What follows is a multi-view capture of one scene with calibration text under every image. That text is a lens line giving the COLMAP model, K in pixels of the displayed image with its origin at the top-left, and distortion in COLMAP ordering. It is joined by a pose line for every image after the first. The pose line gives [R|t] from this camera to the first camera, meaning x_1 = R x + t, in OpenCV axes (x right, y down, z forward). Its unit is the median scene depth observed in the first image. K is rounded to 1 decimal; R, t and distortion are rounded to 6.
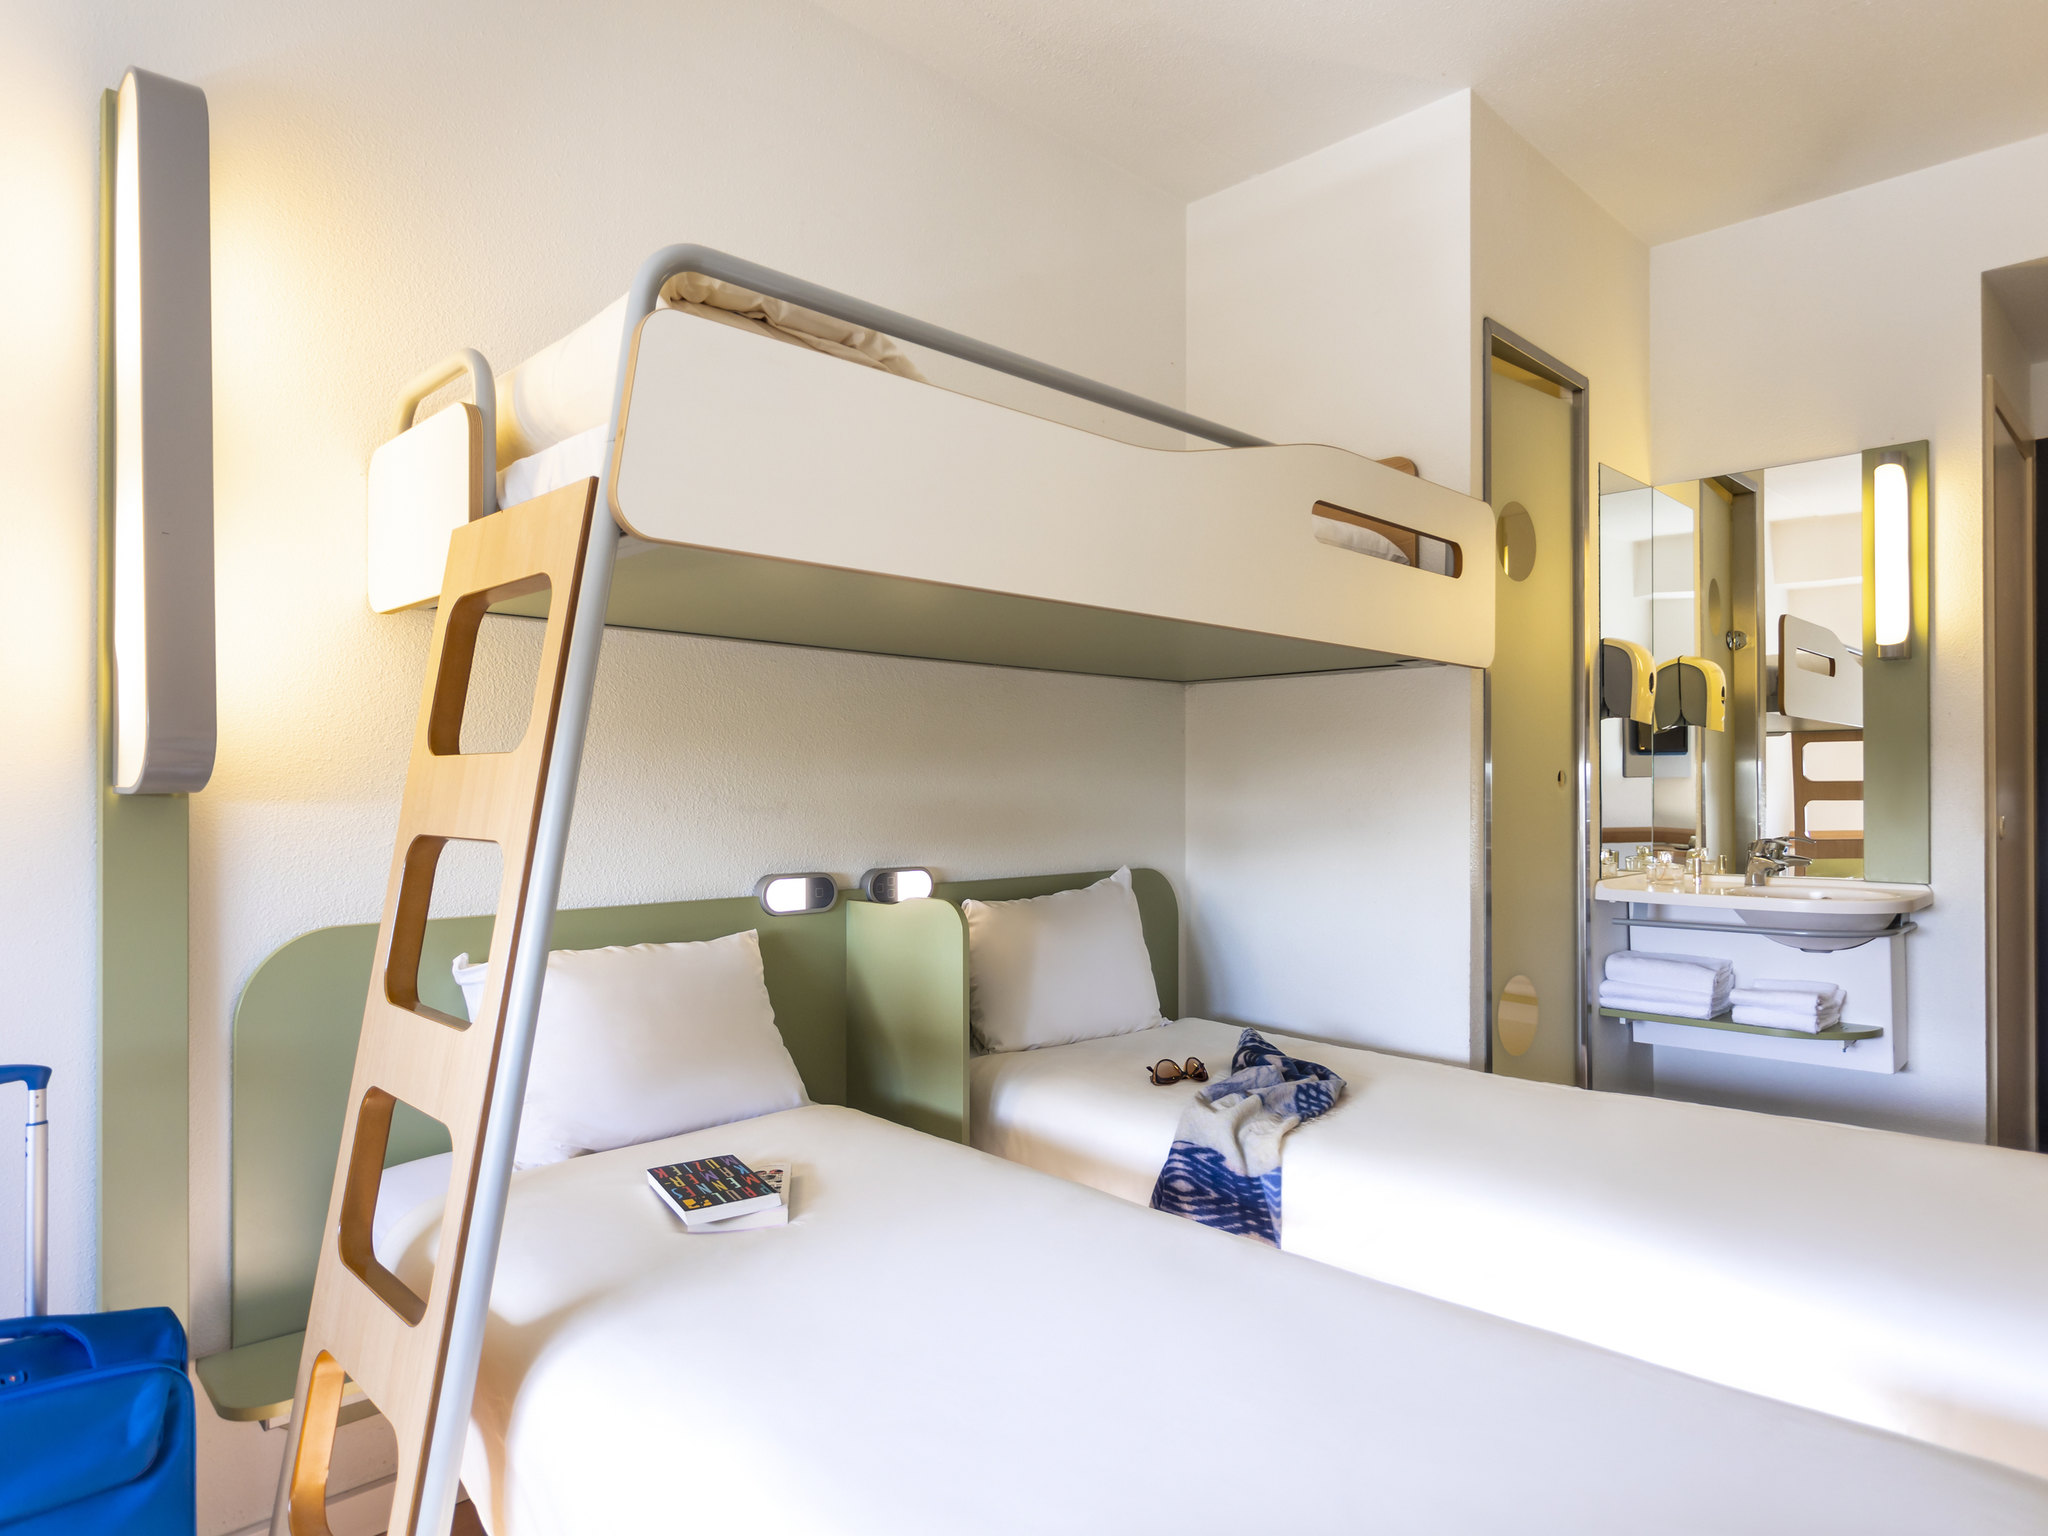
lens RADIAL K [[1240.6, 0, 1018.8], [0, 1240.6, 779.1], [0, 0, 1]] dist [-0.007096, 0.005311]
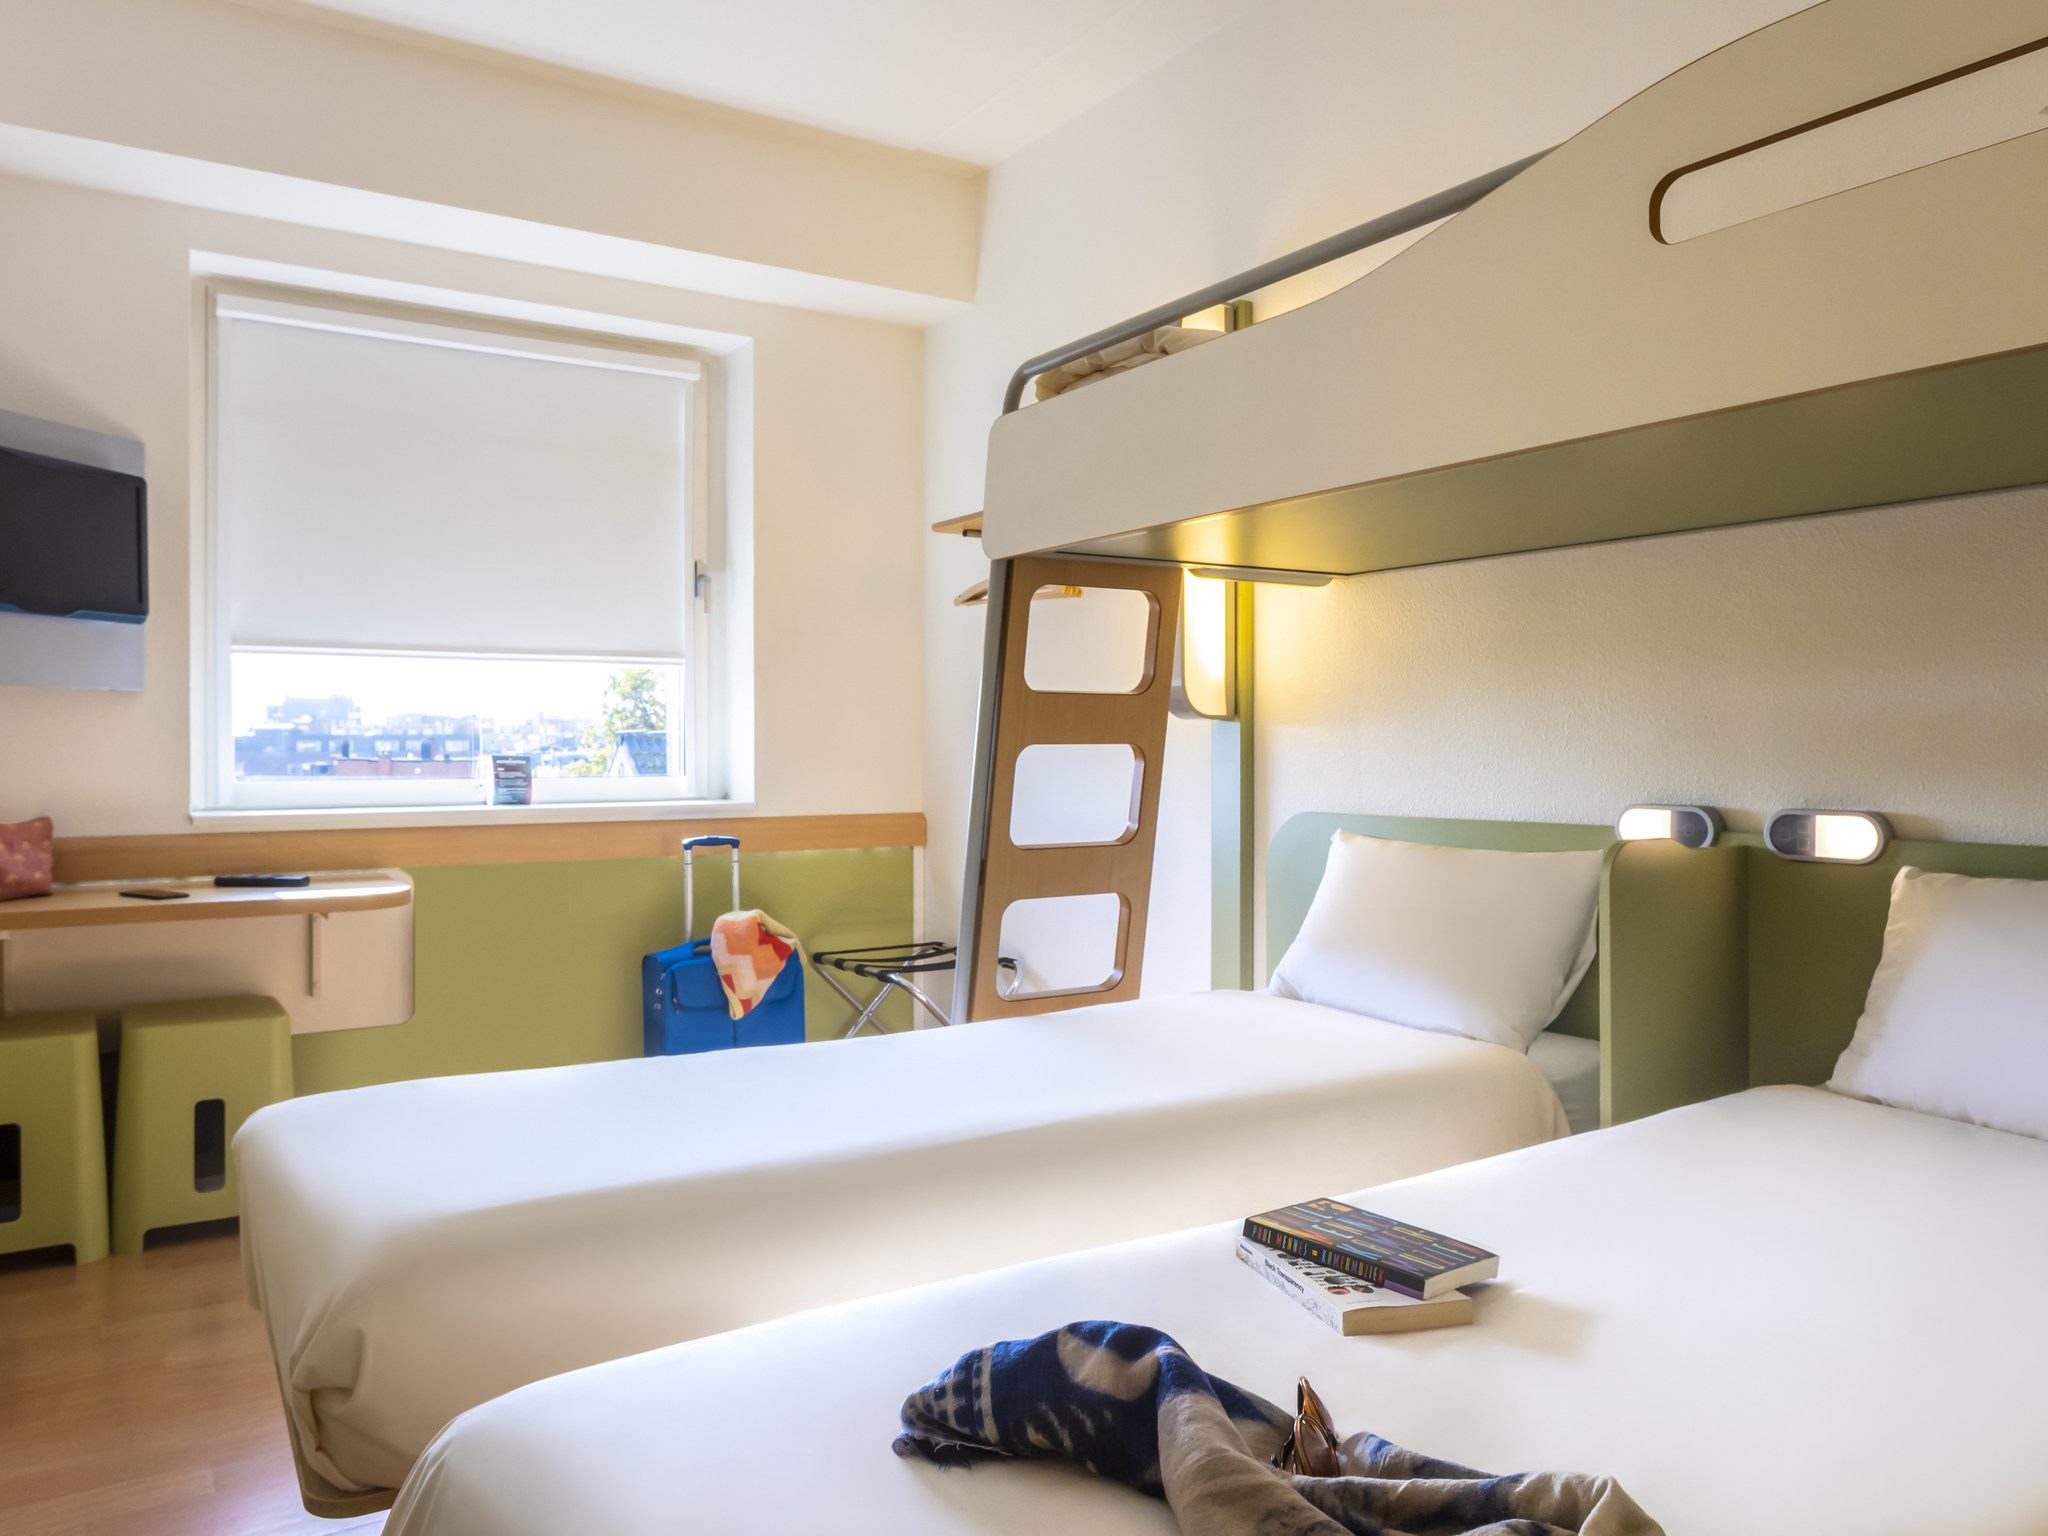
lens RADIAL K [[1502.6, 0, 1019.3], [0, 1502.6, 772.0], [0, 0, 1]] dist [-0.009416, 0.010100]
pose [[-0.227513, 0.009334, -0.973730, 0.698601], [0.007608, 0.999941, 0.007807, 0.032859], [0.973745, -0.005632, -0.227571, 0.617061]]
